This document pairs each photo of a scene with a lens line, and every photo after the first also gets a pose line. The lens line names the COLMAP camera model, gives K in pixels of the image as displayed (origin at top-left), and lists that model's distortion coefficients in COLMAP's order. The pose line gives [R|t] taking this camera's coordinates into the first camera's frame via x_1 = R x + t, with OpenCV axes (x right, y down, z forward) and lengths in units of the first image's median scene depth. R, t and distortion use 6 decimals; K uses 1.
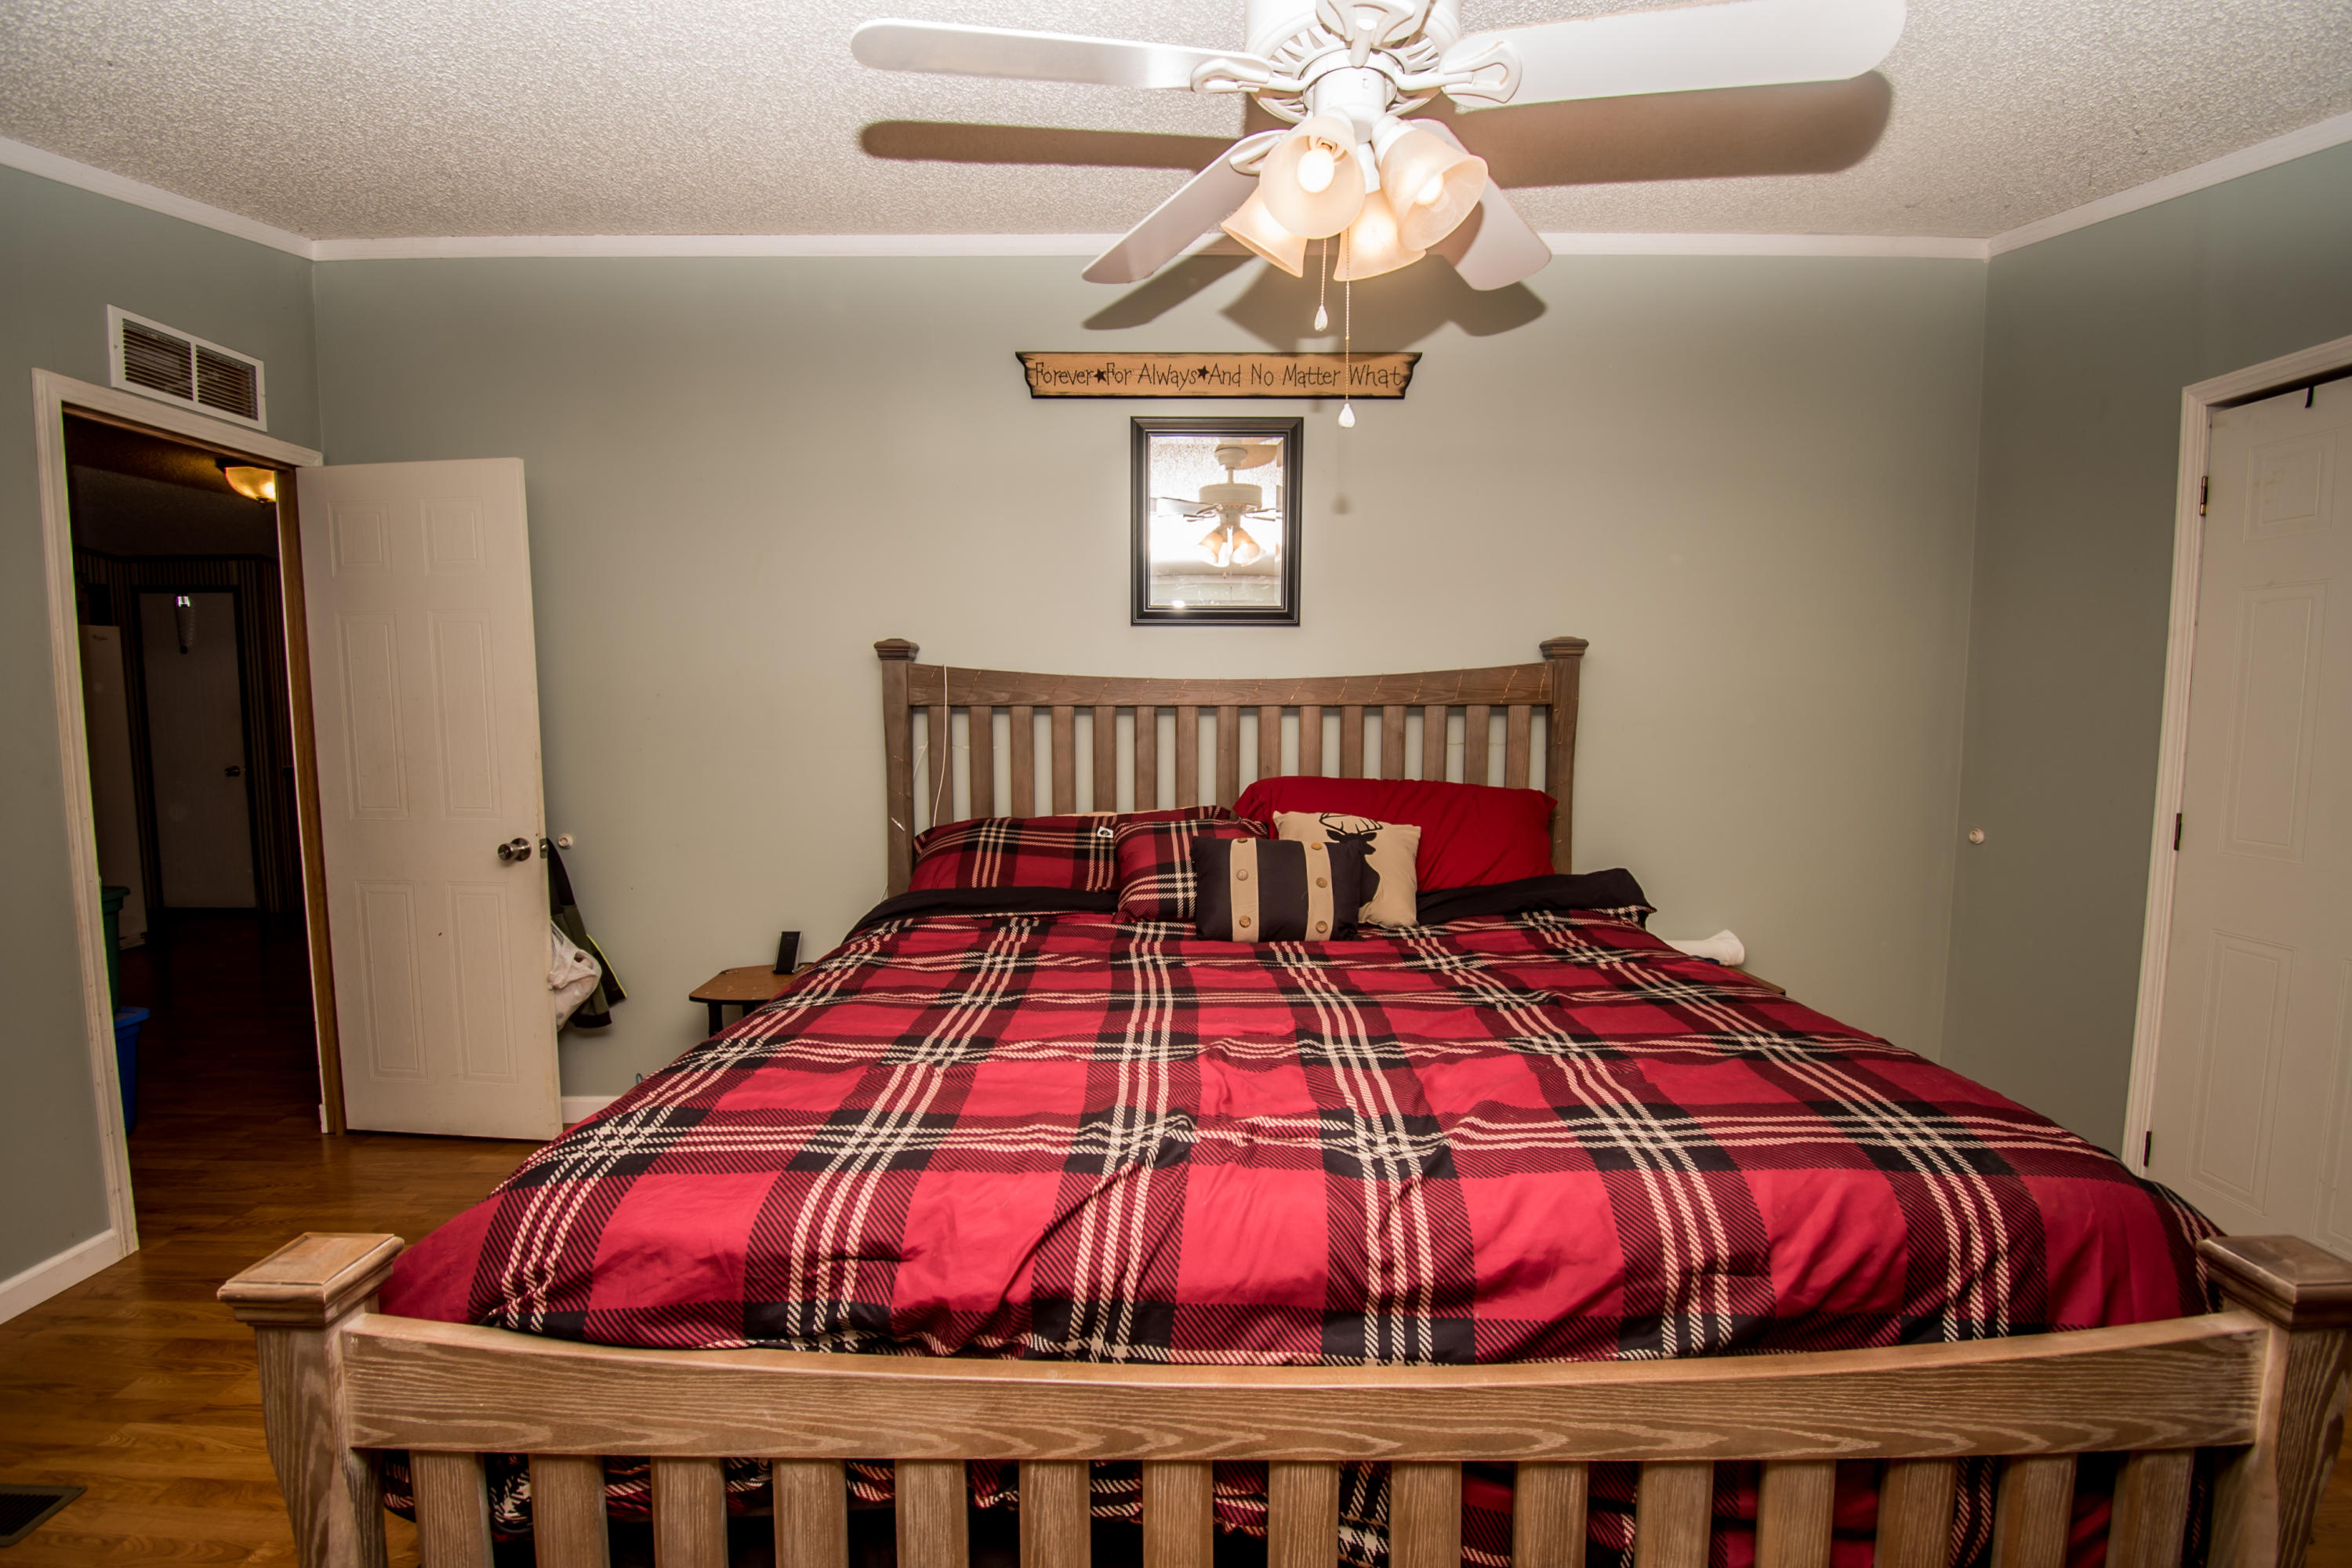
lens RADIAL K [[1043.9, 0, 1183.8], [0, 1043.9, 794.1], [0, 0, 1]] dist [0.012905, -0.019093]
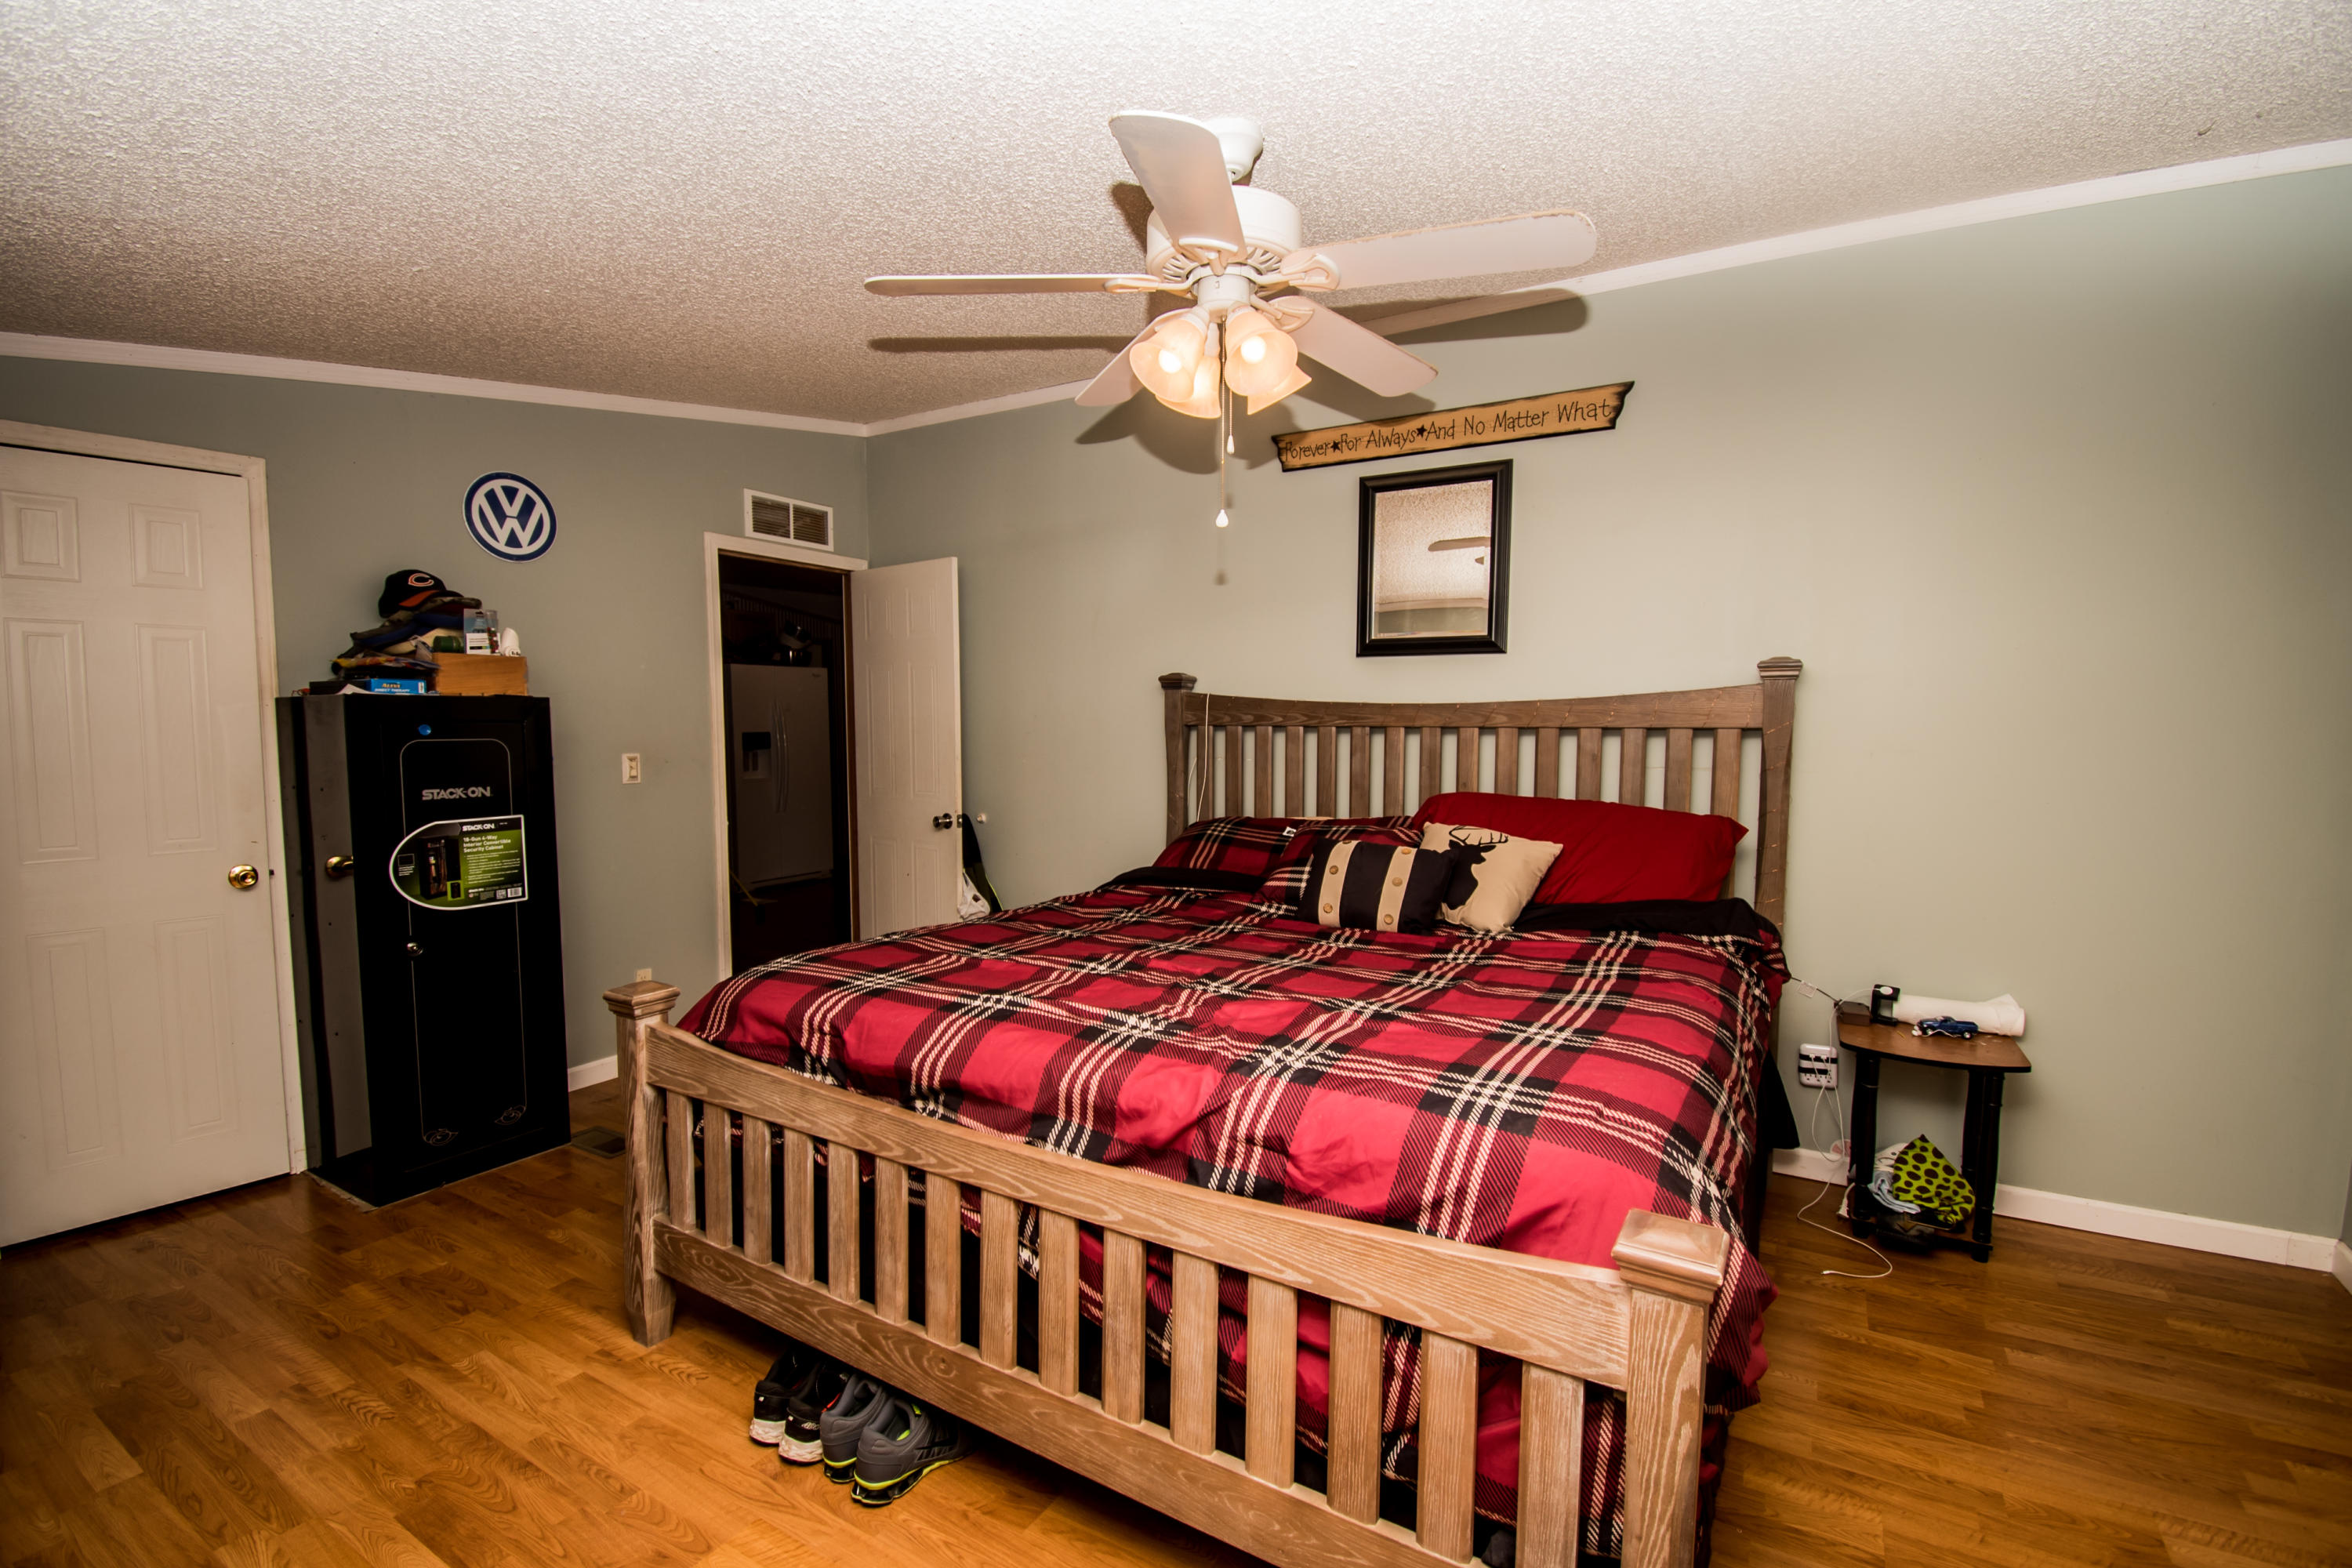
lens RADIAL K [[1043.9, 0, 1181.5], [0, 1043.9, 802.1], [0, 0, 1]] dist [0.012905, -0.019093]
pose [[0.854813, 0.045665, -0.516923, 0.444420], [-0.048136, 0.998803, 0.008633, -0.001926], [0.516699, 0.017503, 0.855988, -0.099393]]
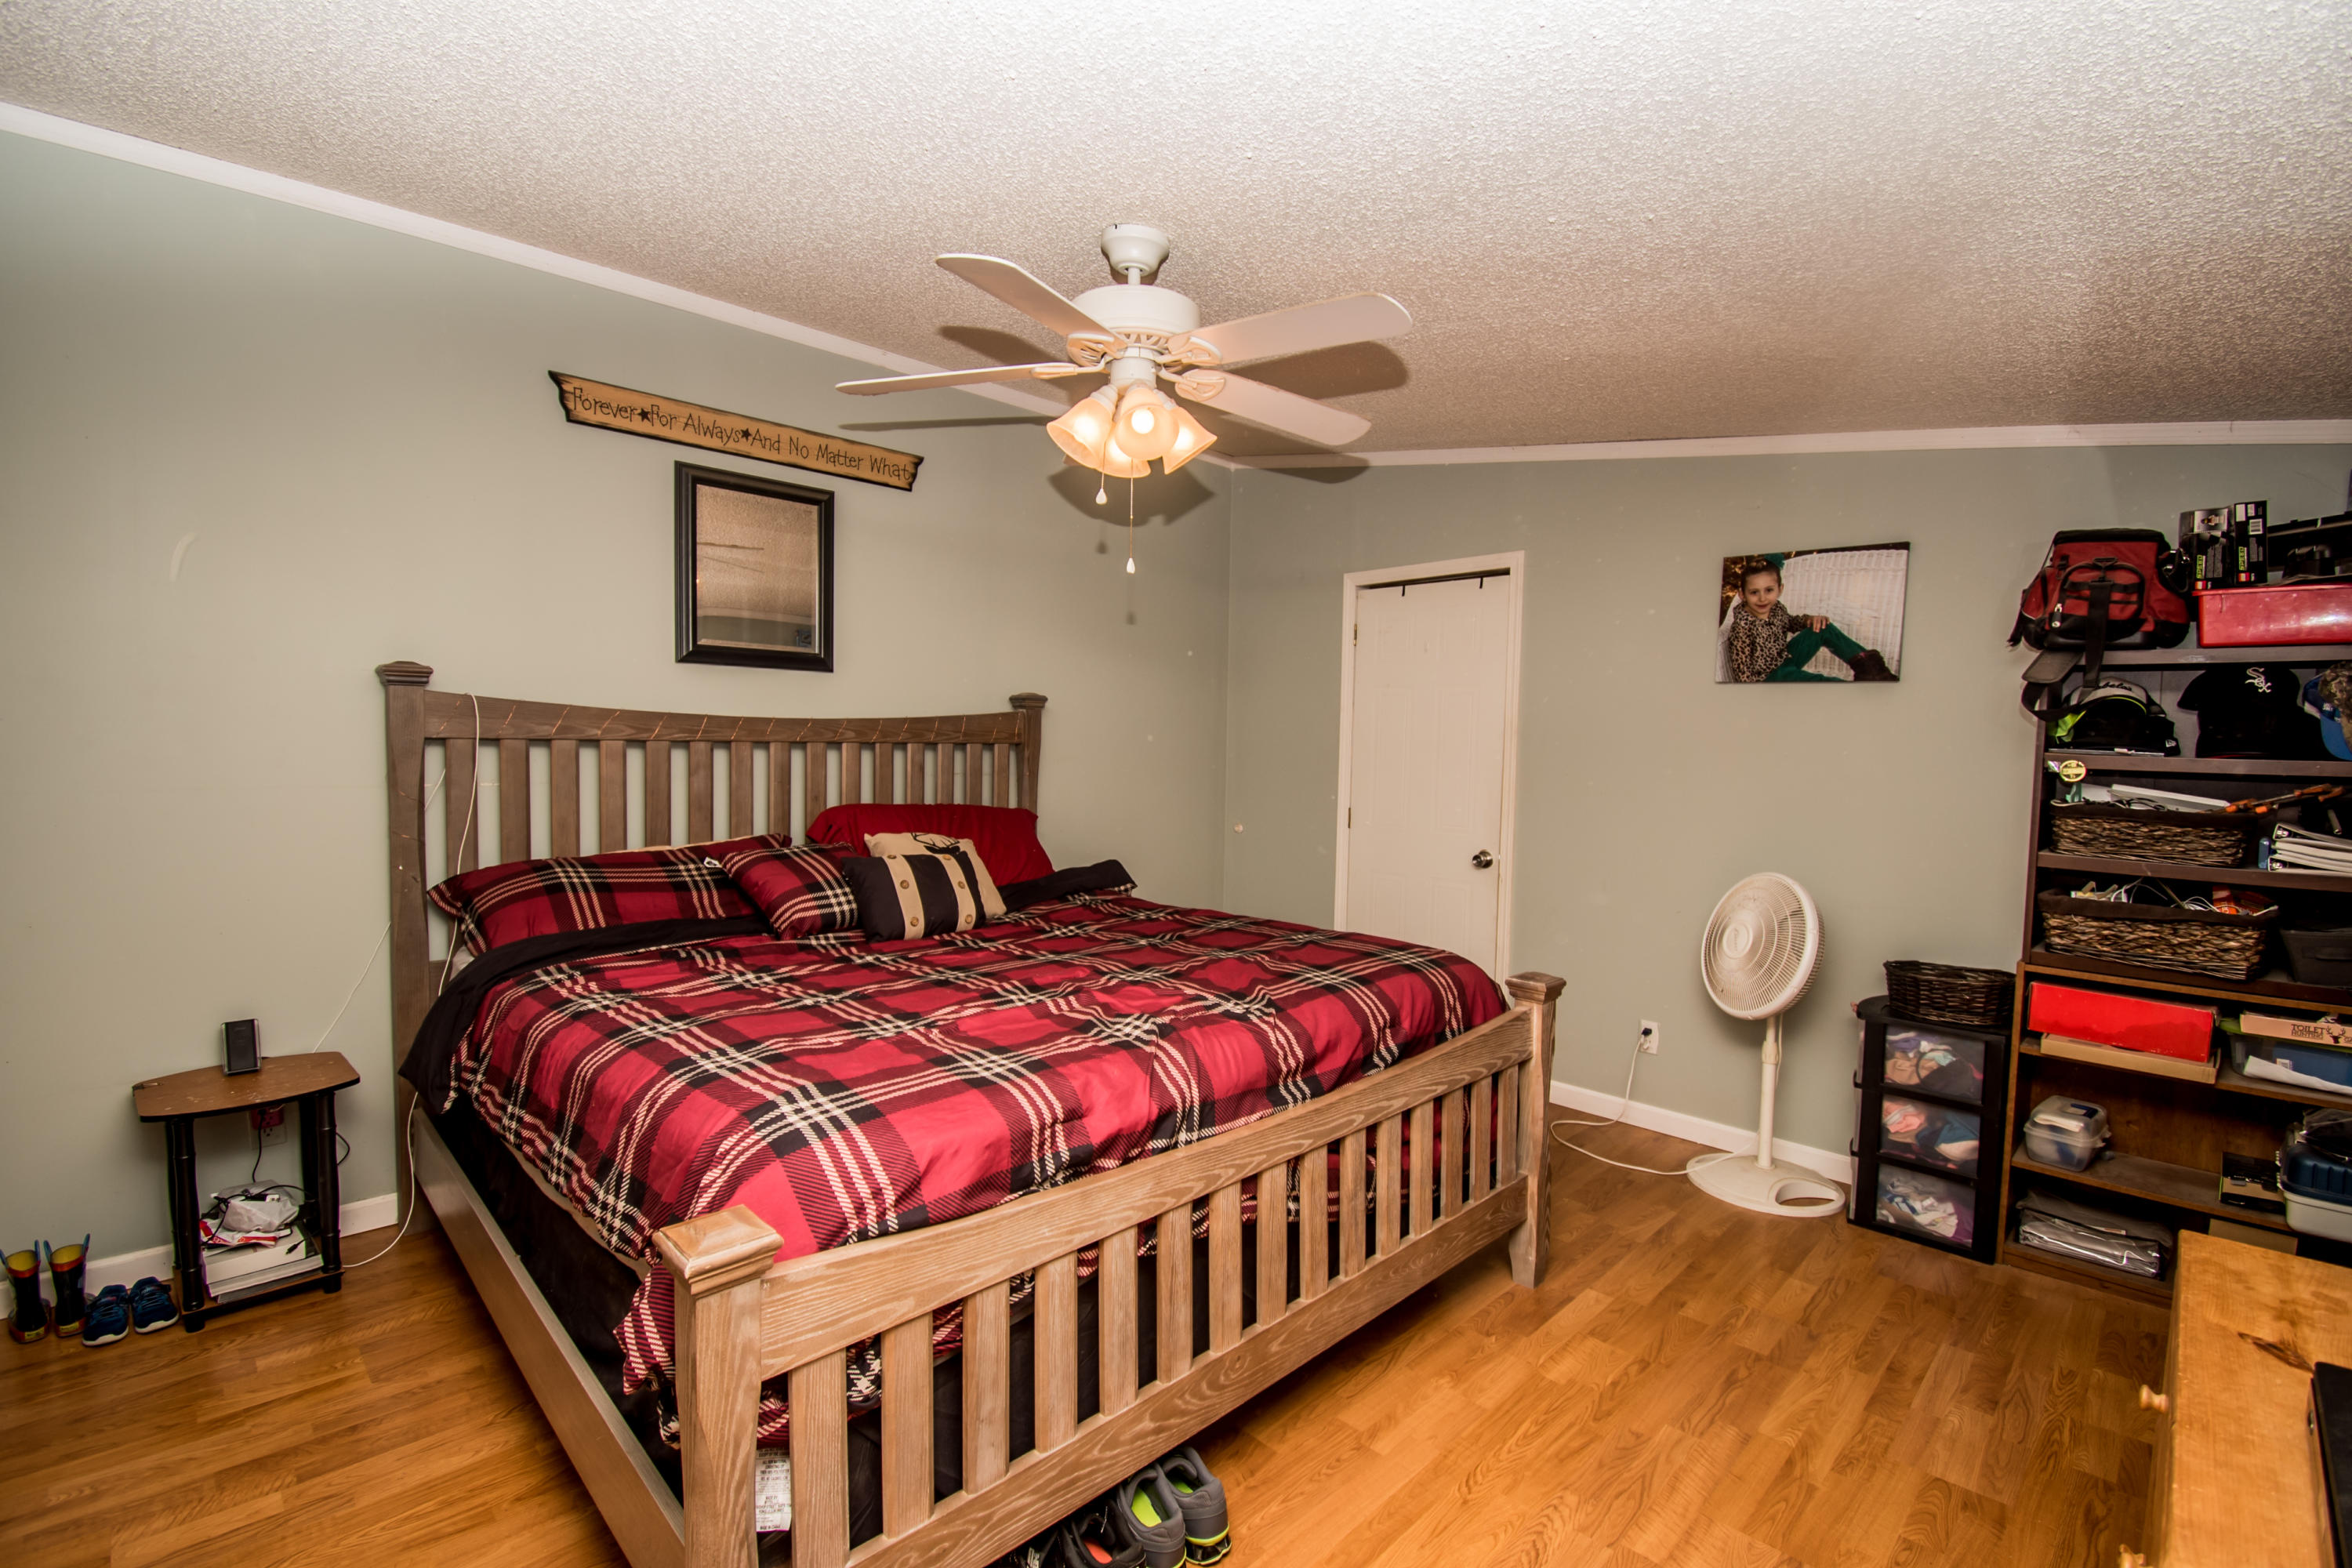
lens RADIAL K [[1043.9, 0, 1191.1], [0, 1043.9, 789.5], [0, 0, 1]] dist [0.012905, -0.019093]
pose [[0.706069, -0.022152, 0.707797, -0.481049], [0.043591, 0.998975, -0.012219, -0.003270], [-0.706800, 0.039481, 0.706311, -0.083217]]
